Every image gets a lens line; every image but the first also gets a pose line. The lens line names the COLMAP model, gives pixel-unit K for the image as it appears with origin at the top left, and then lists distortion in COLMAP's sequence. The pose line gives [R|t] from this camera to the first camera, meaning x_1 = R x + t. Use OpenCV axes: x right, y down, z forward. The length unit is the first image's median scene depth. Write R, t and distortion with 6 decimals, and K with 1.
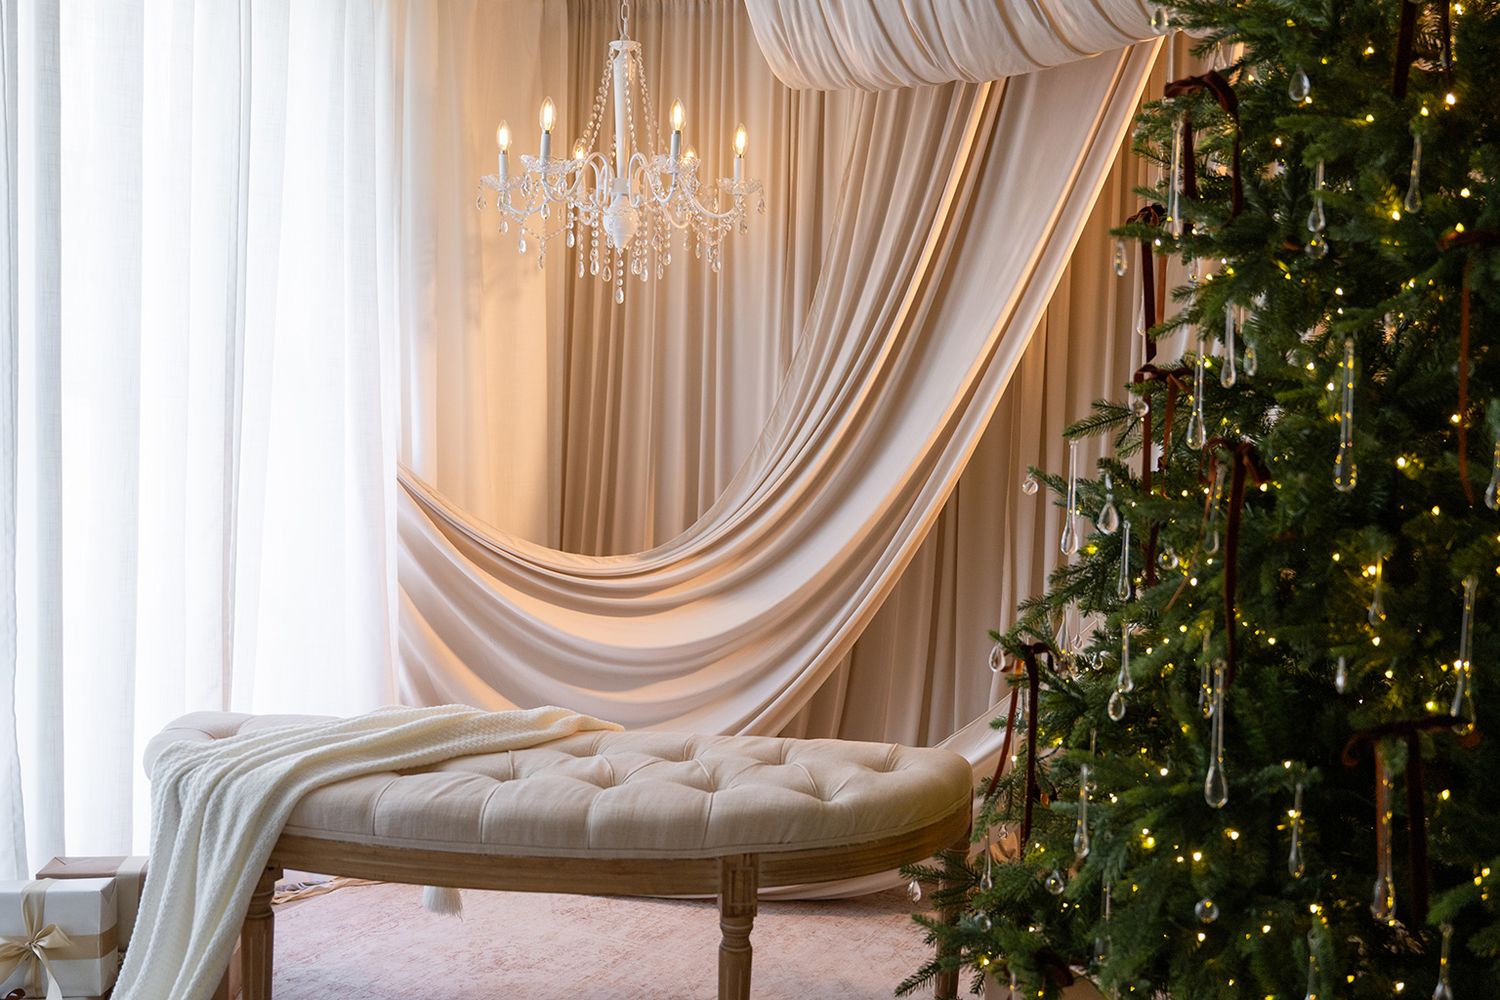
lens RADIAL K [[1358.0, 0, 746.8], [0, 1358.0, 517.5], [0, 0, 1]] dist [-0.001272, 0.000000]
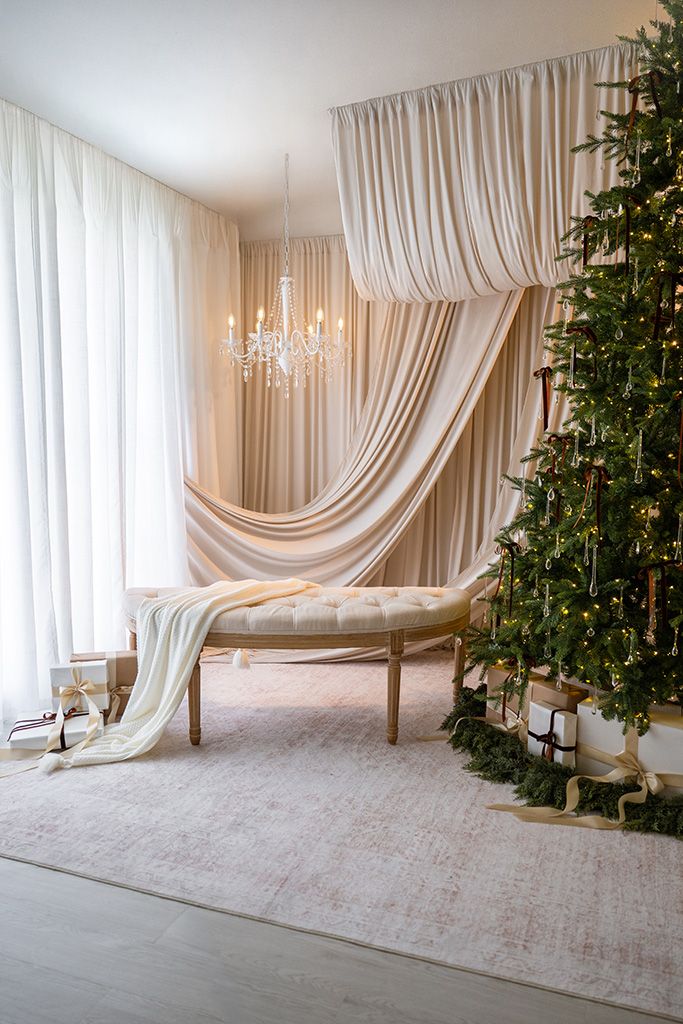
lens RADIAL K [[705.1, 0, 356.0], [0, 705.1, 548.7], [0, 0, 1]] dist [-0.018473, -0.002471]
pose [[0.990206, -0.035584, 0.135005, -0.253067], [0.024383, 0.996190, 0.083731, -0.015205], [-0.137470, -0.079619, 0.987301, -0.277117]]
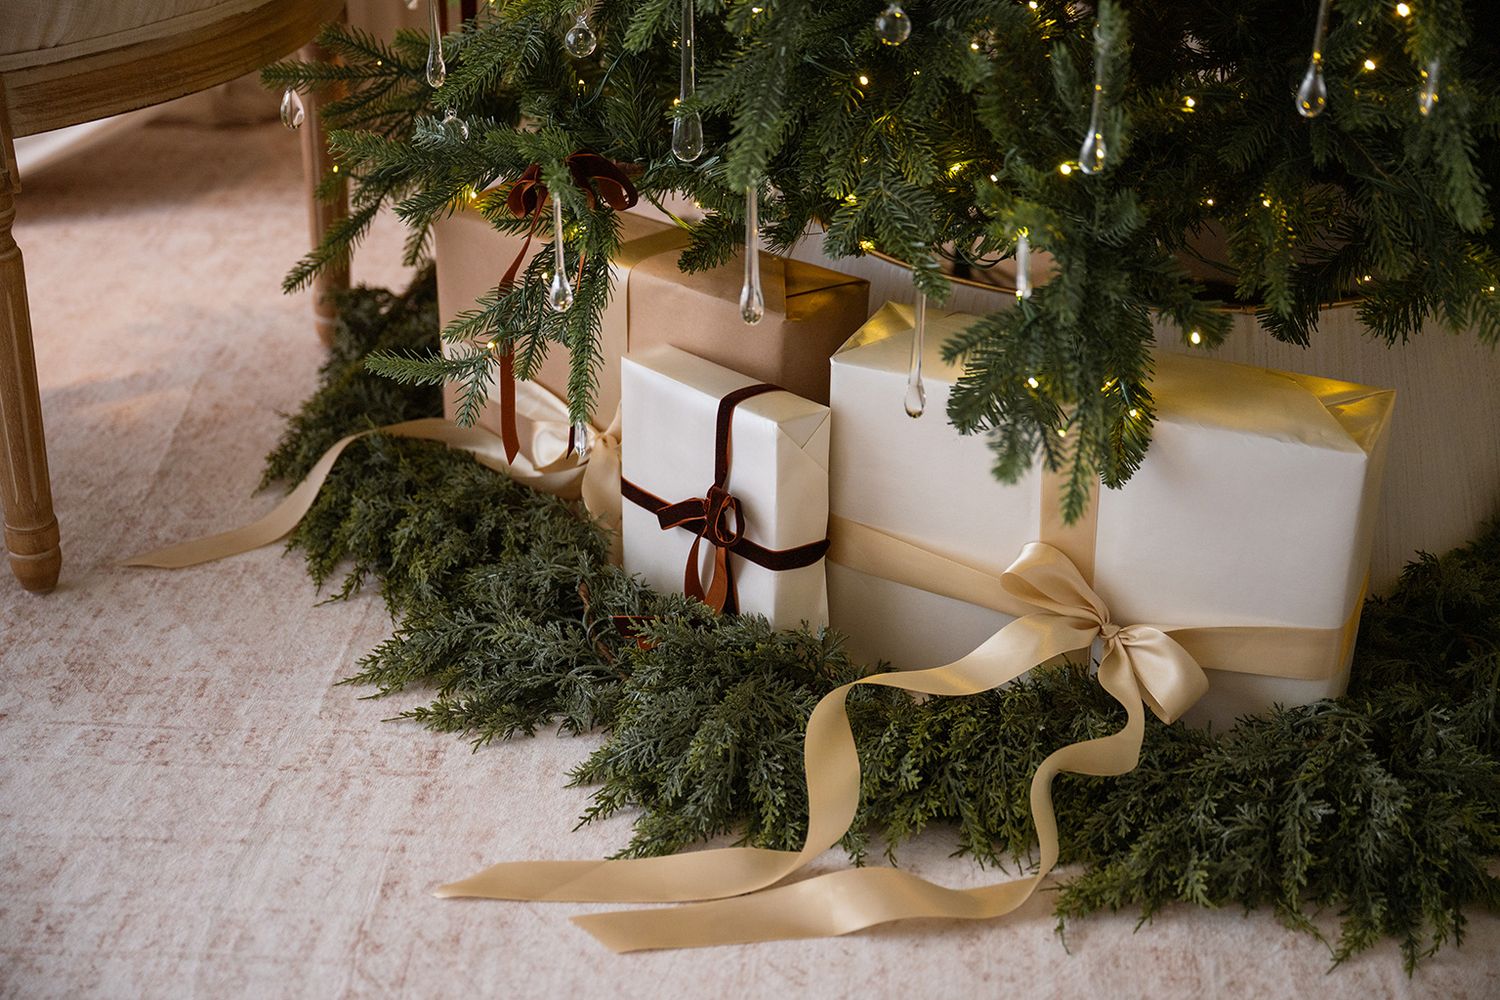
lens RADIAL K [[2063.4, 0, 700.0], [0, 2063.4, 489.4], [0, 0, 1]] dist [-0.012819, 0.000000]
pose [[0.909229, -0.210229, 0.359314, -0.064347], [0.044388, 0.907159, 0.418441, 0.074787], [-0.413923, -0.364509, 0.834147, 0.179533]]
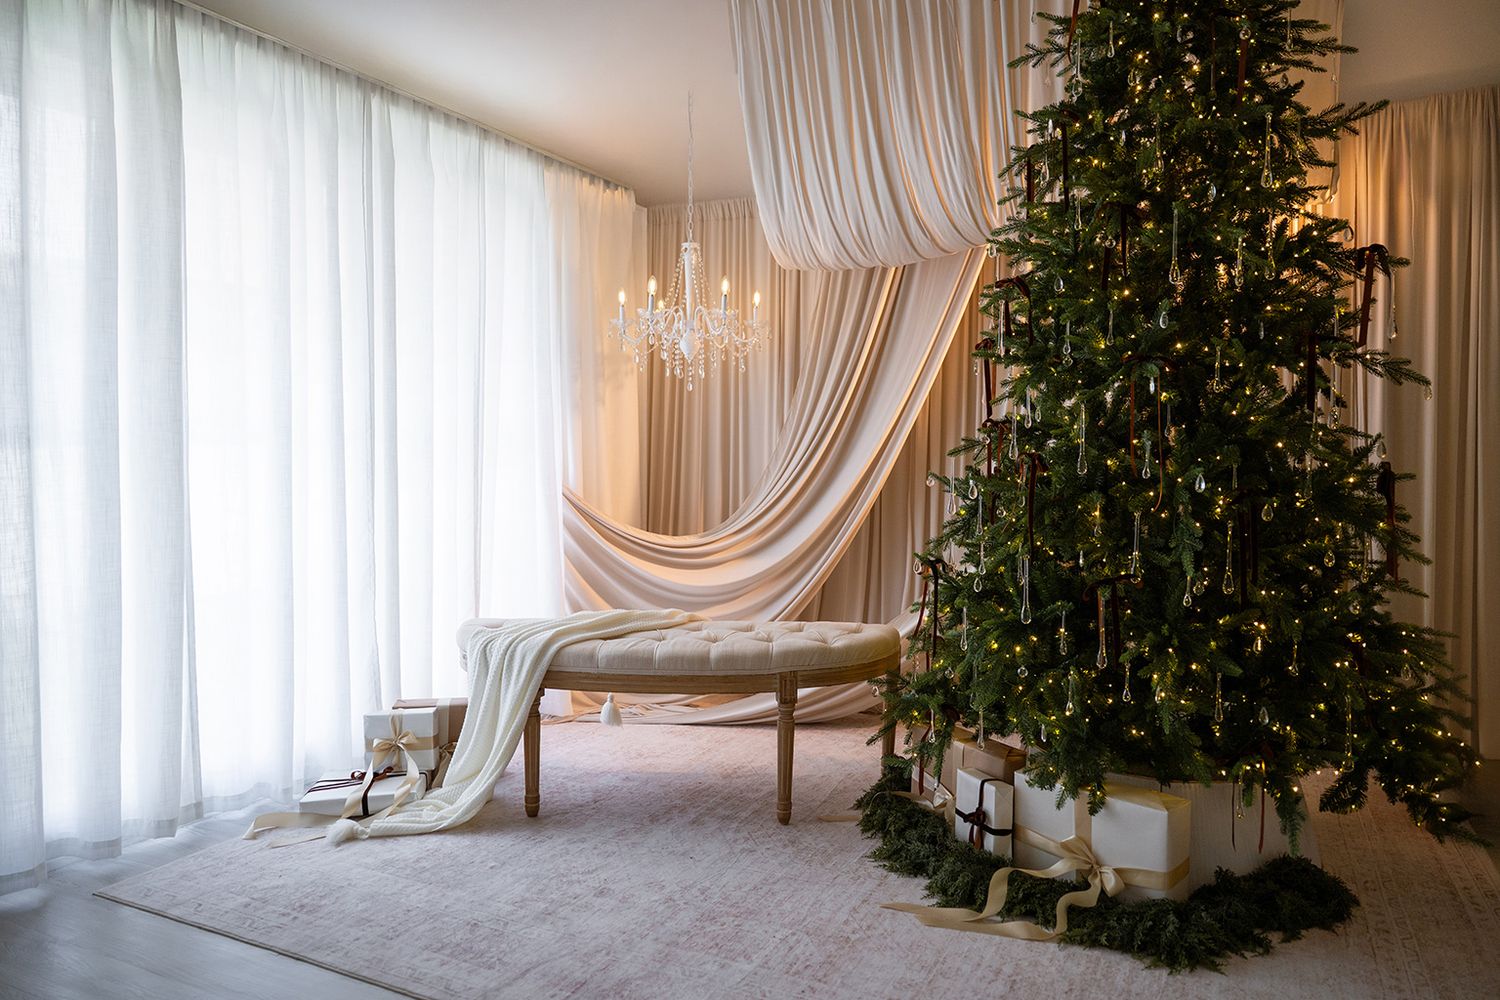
lens RADIAL K [[886.7, 0, 773.3], [0, 886.7, 533.3], [0, 0, 1]] dist [-0.010151, -0.001764]
pose [[0.998189, -0.019232, 0.056992, -0.095158], [0.019059, 0.999812, 0.003573, 0.043710], [-0.057050, -0.002480, 0.998368, -0.273809]]
